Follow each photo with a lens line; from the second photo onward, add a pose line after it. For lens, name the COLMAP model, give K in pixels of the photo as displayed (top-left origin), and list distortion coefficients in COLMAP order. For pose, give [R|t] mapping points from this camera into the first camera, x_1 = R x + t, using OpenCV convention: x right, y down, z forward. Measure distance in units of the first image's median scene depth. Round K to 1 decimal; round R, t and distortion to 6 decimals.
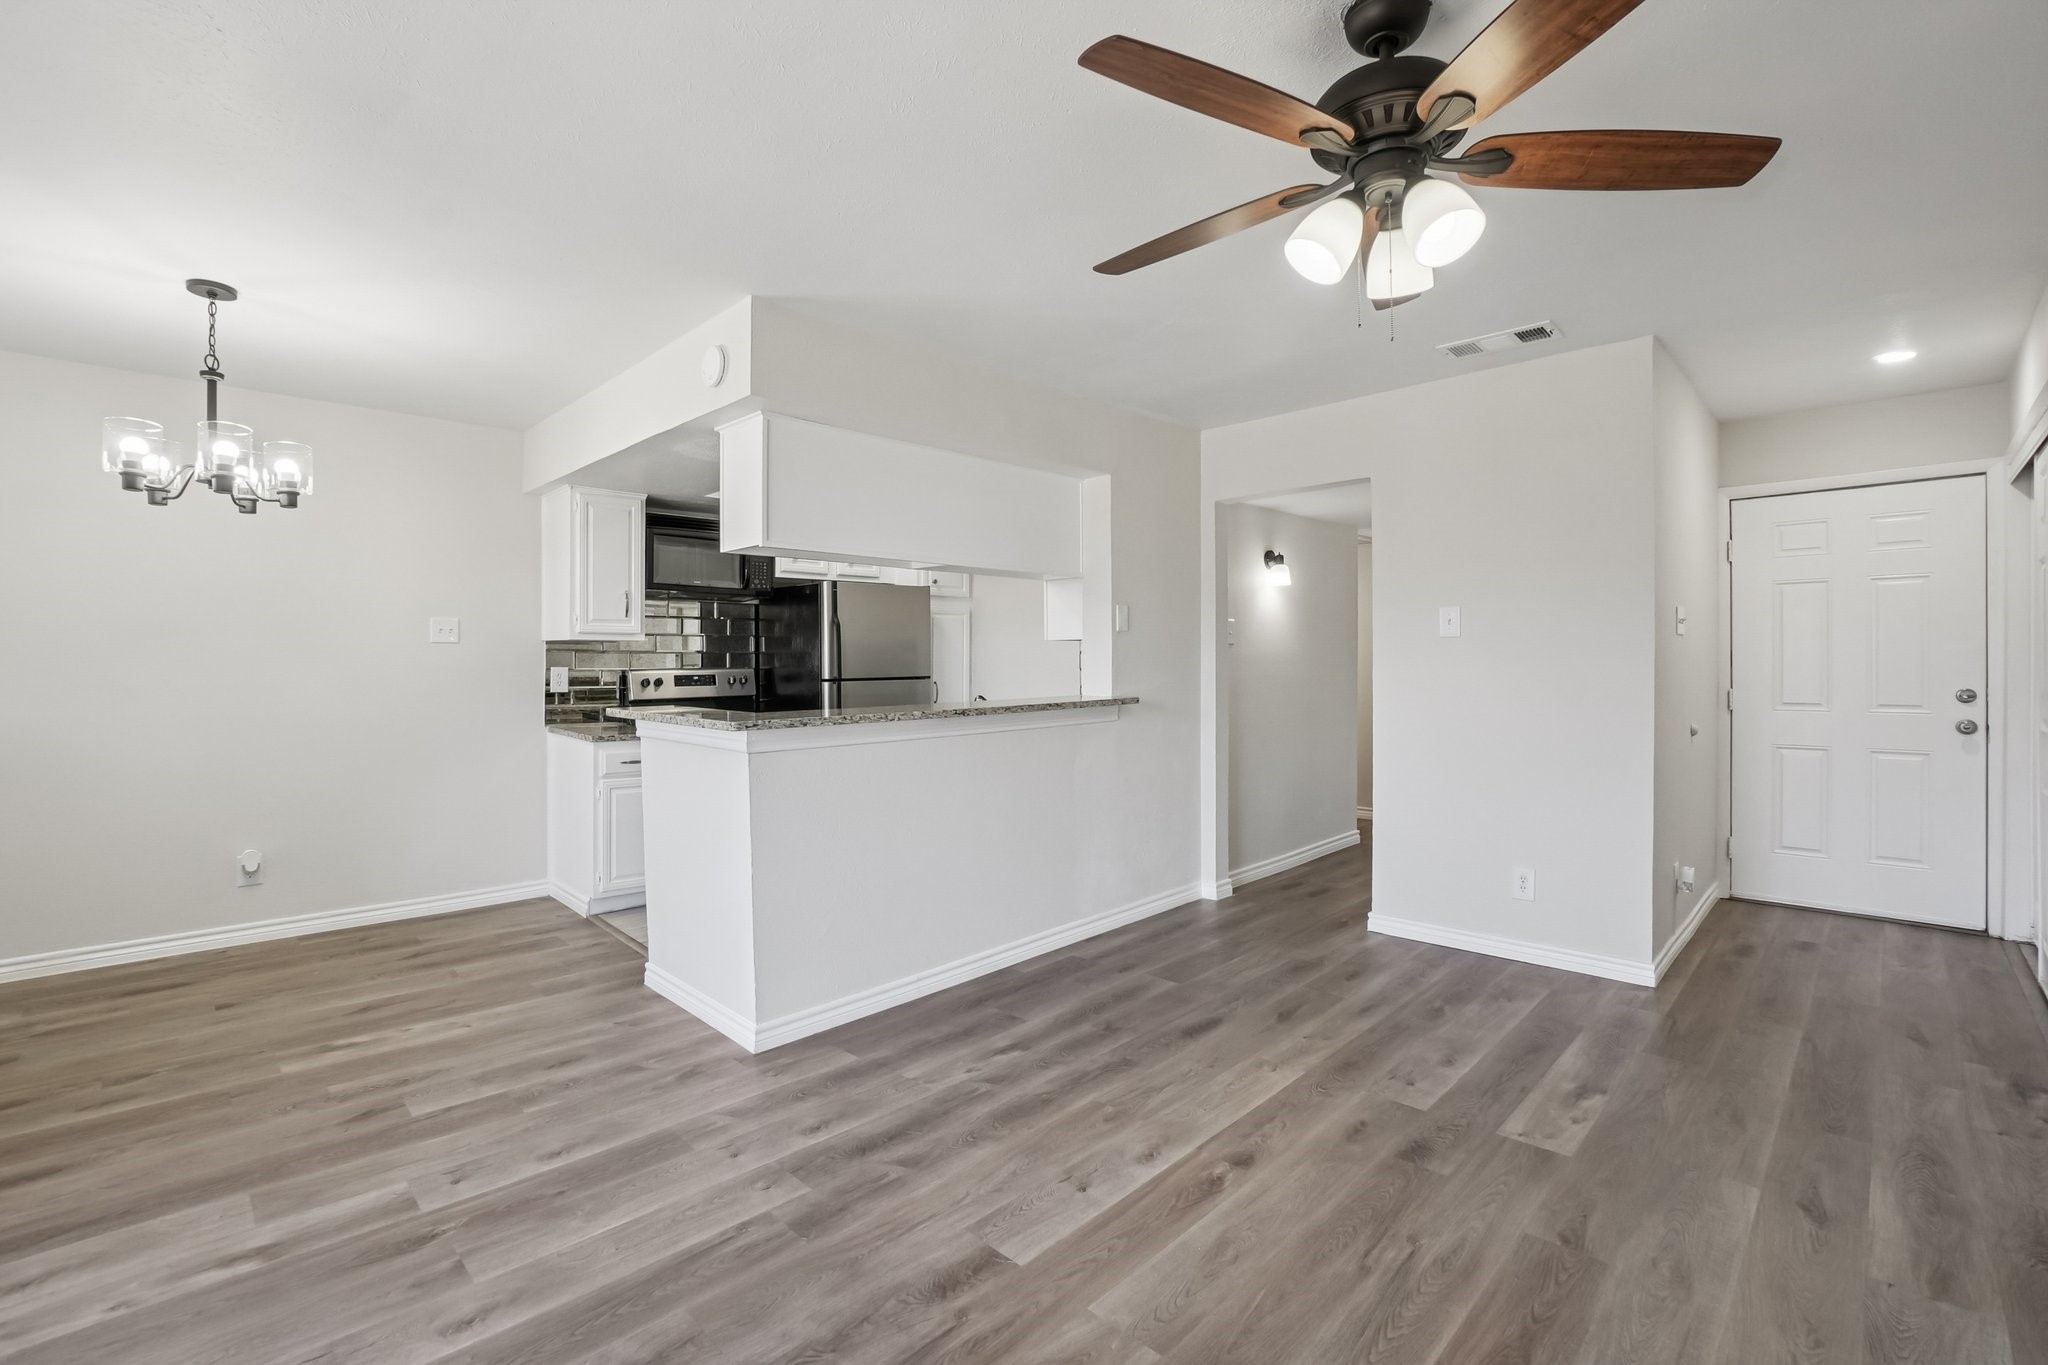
lens RADIAL K [[908.9, 0, 1017.3], [0, 908.9, 671.9], [0, 0, 1]] dist [-0.063818, 0.022749]
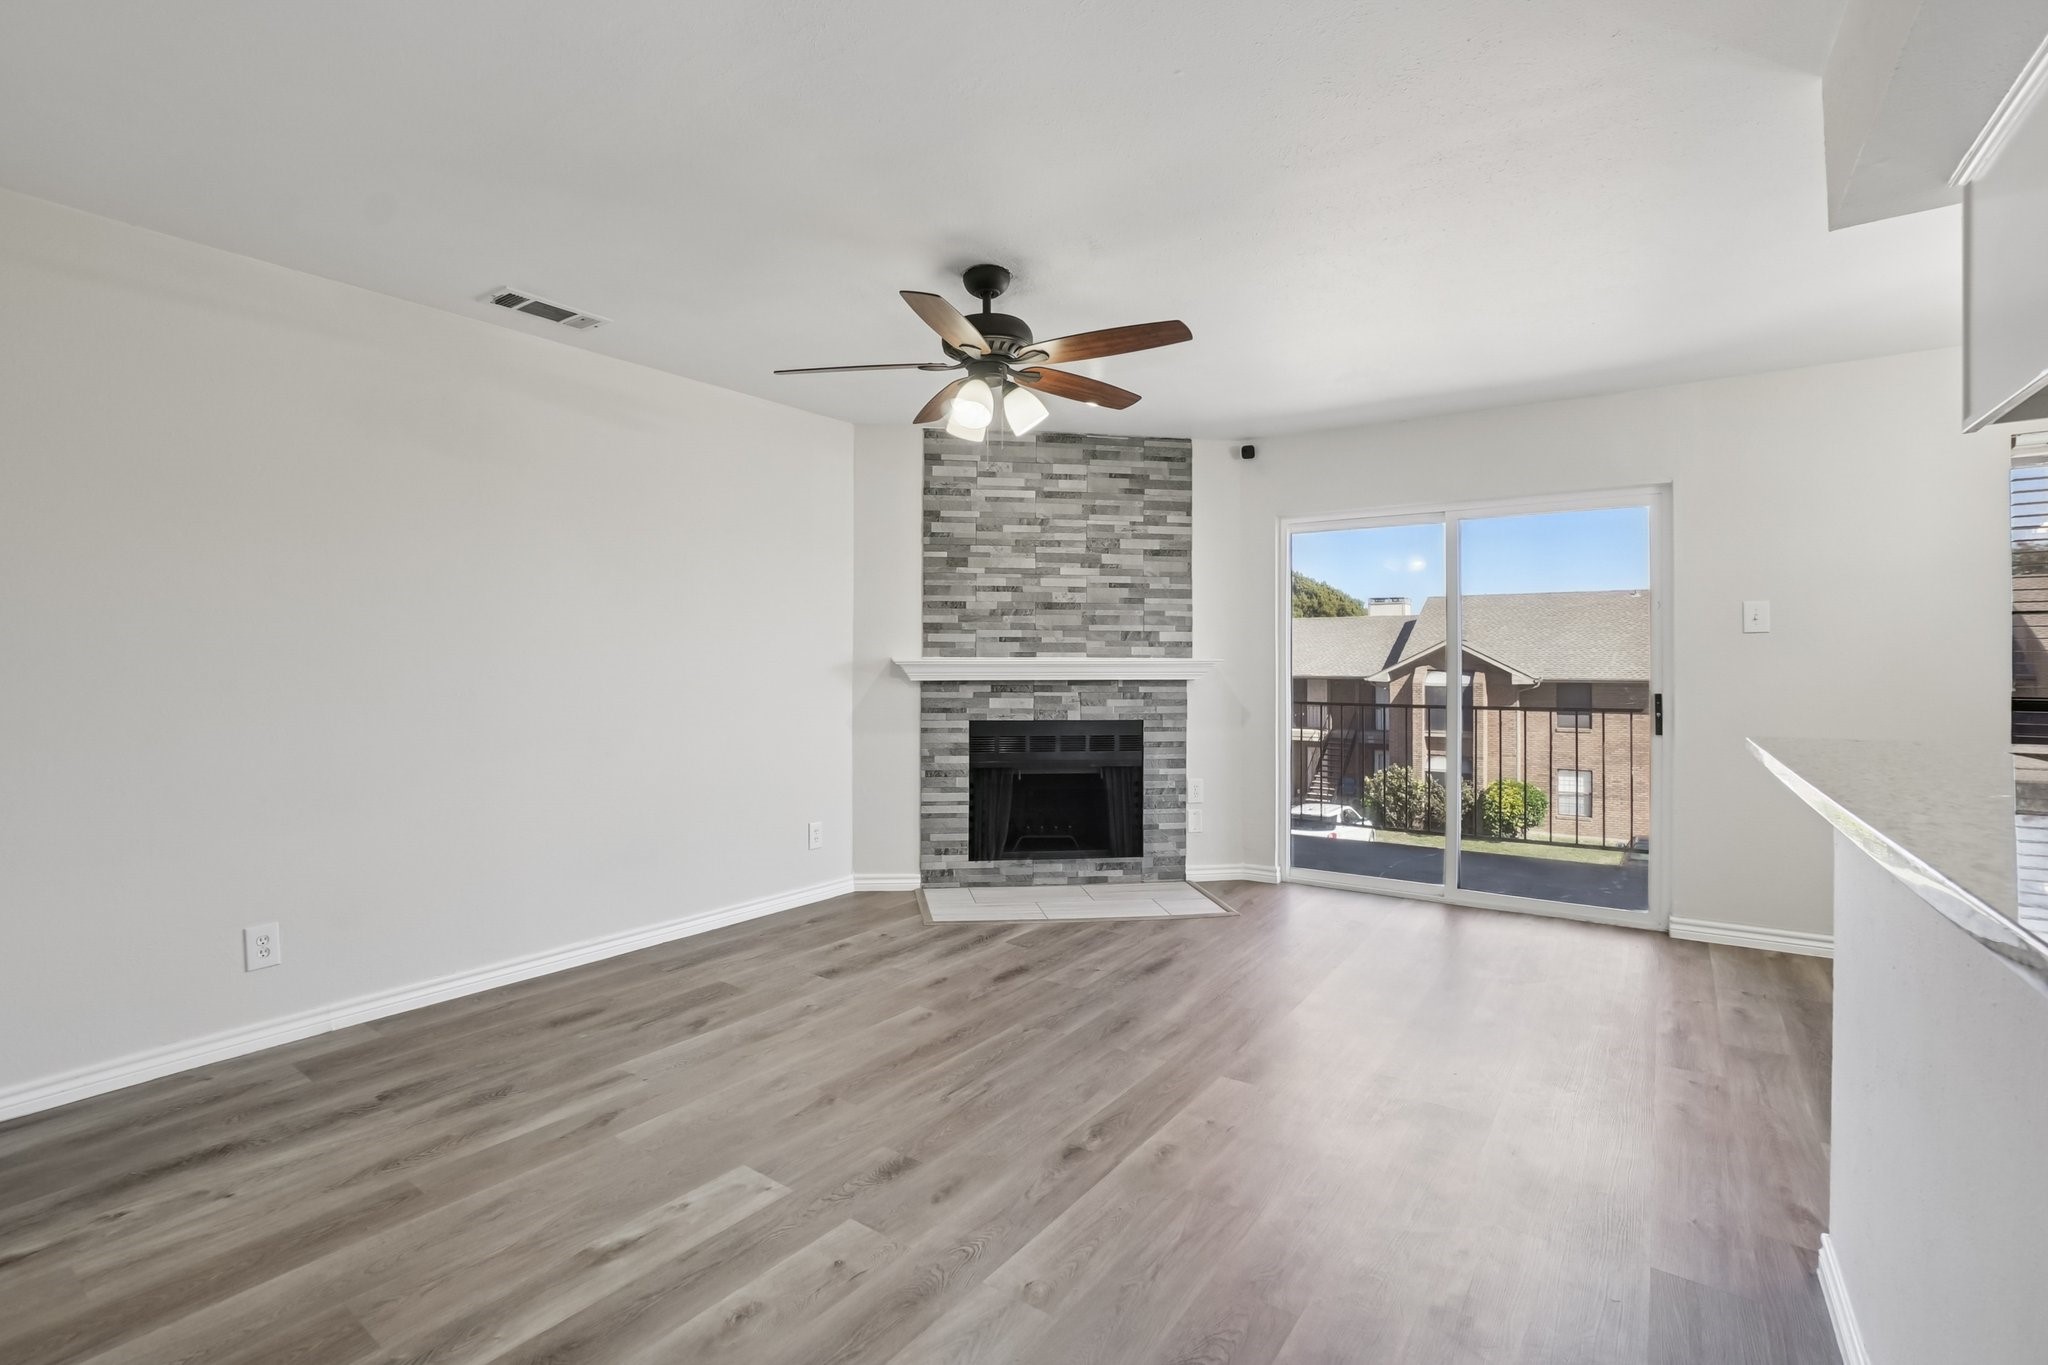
lens RADIAL K [[940.9, 0, 980.9], [0, 940.9, 660.2], [0, 0, 1]] dist [-0.046131, -0.000069]
pose [[-0.988499, 0.002357, -0.151207, 0.362693], [0.001606, 0.999986, 0.005089, -0.010277], [0.151217, 0.004787, -0.988489, 1.423357]]
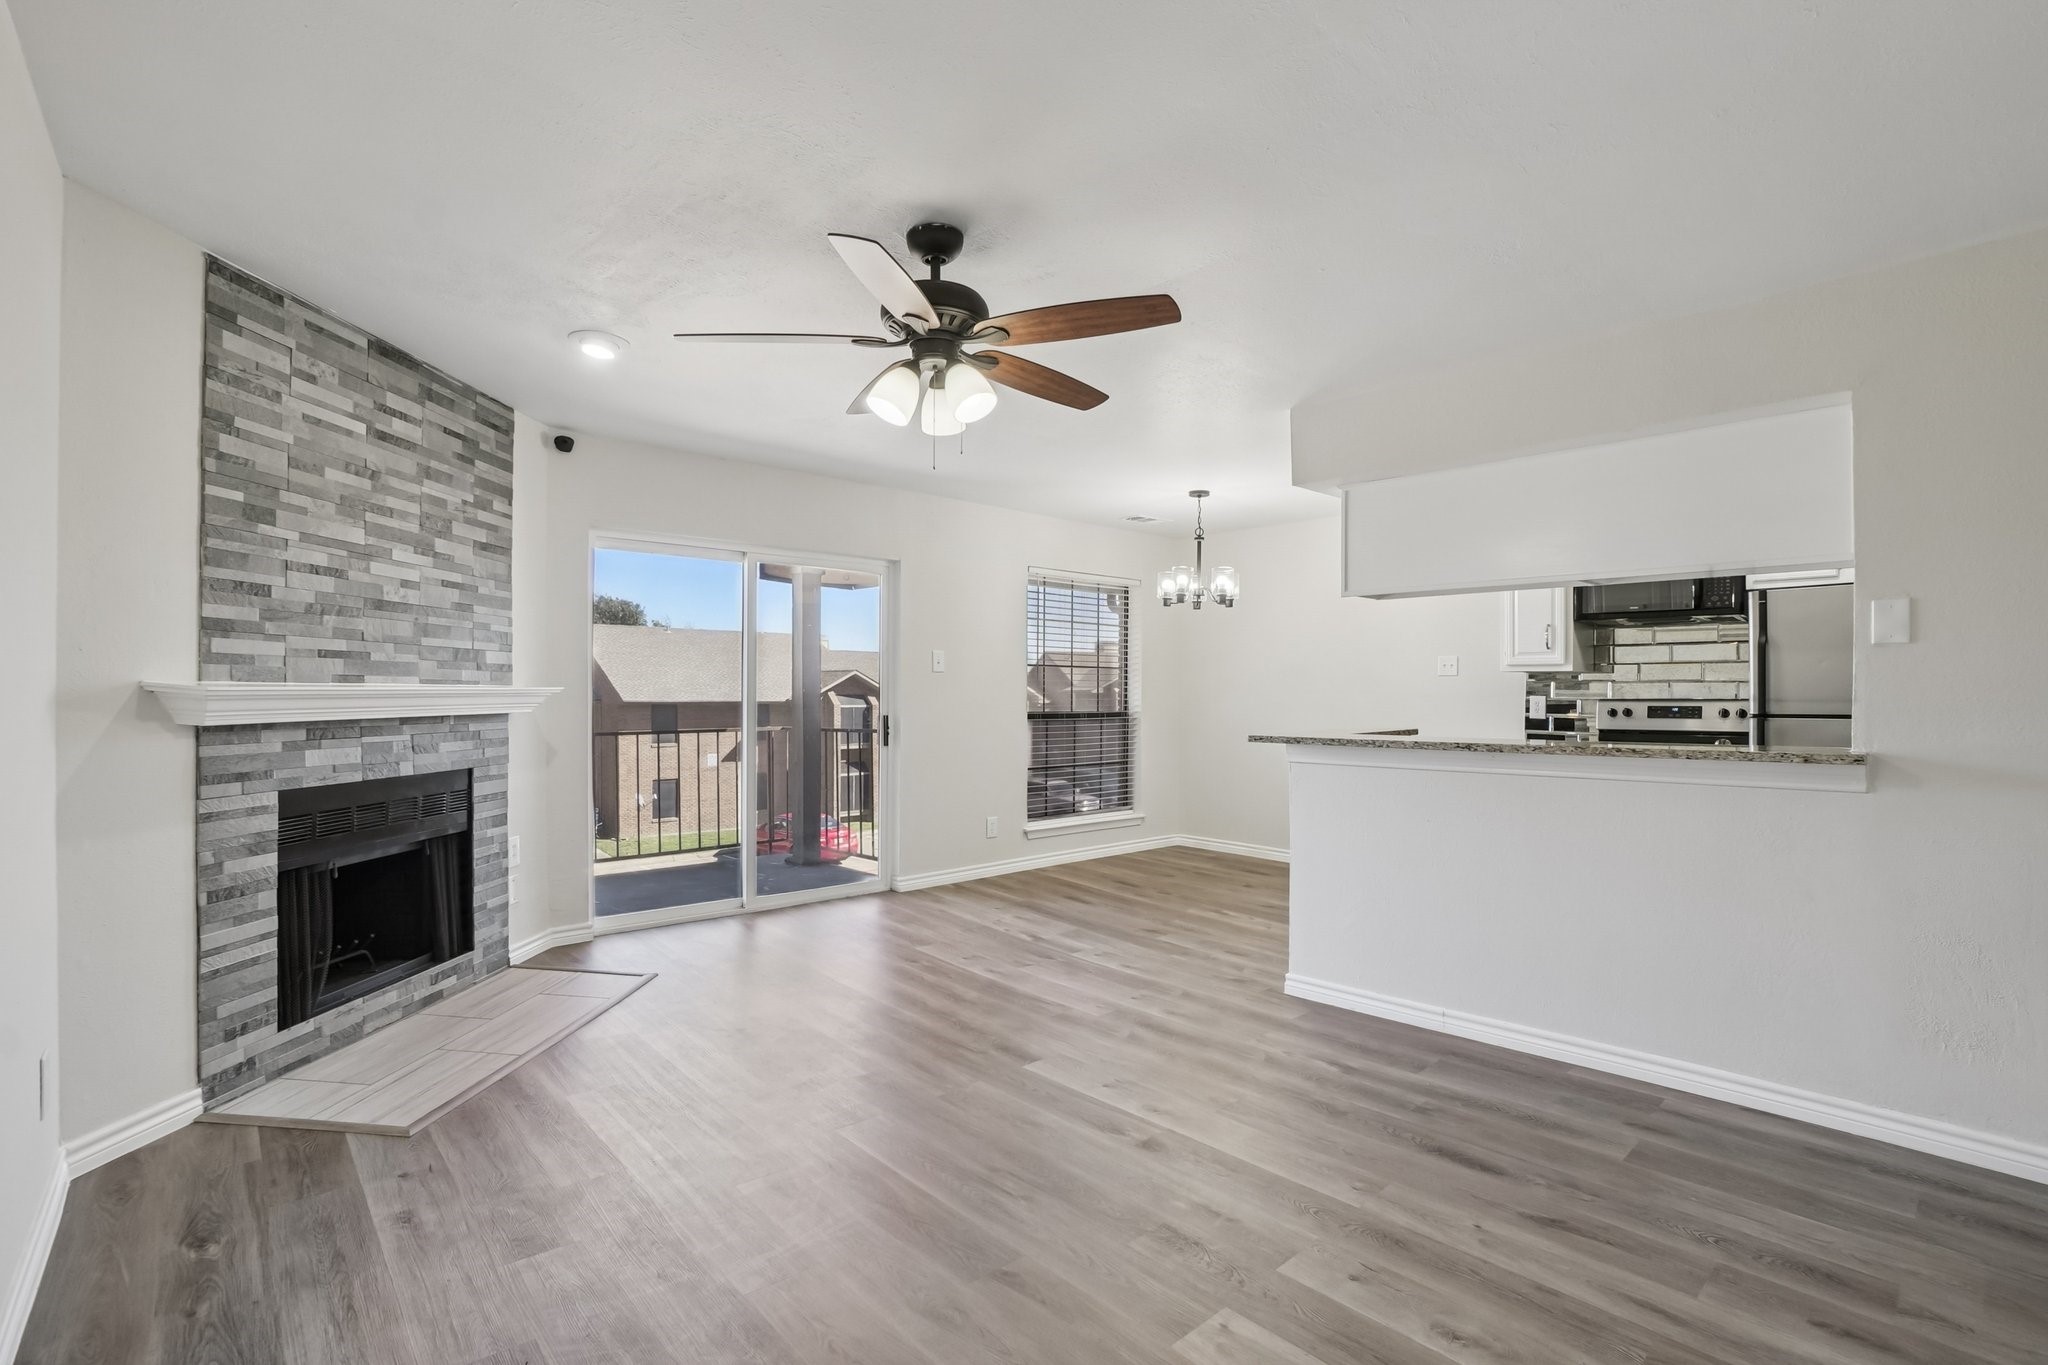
lens RADIAL K [[933.6, 0, 1015.9], [0, 933.6, 694.3], [0, 0, 1]] dist [-0.075808, 0.031063]
pose [[-0.052368, 0.007164, -0.998602, 0.979706], [-0.013081, 0.999884, 0.007859, -0.011820], [0.998542, 0.013475, -0.052268, 0.623429]]
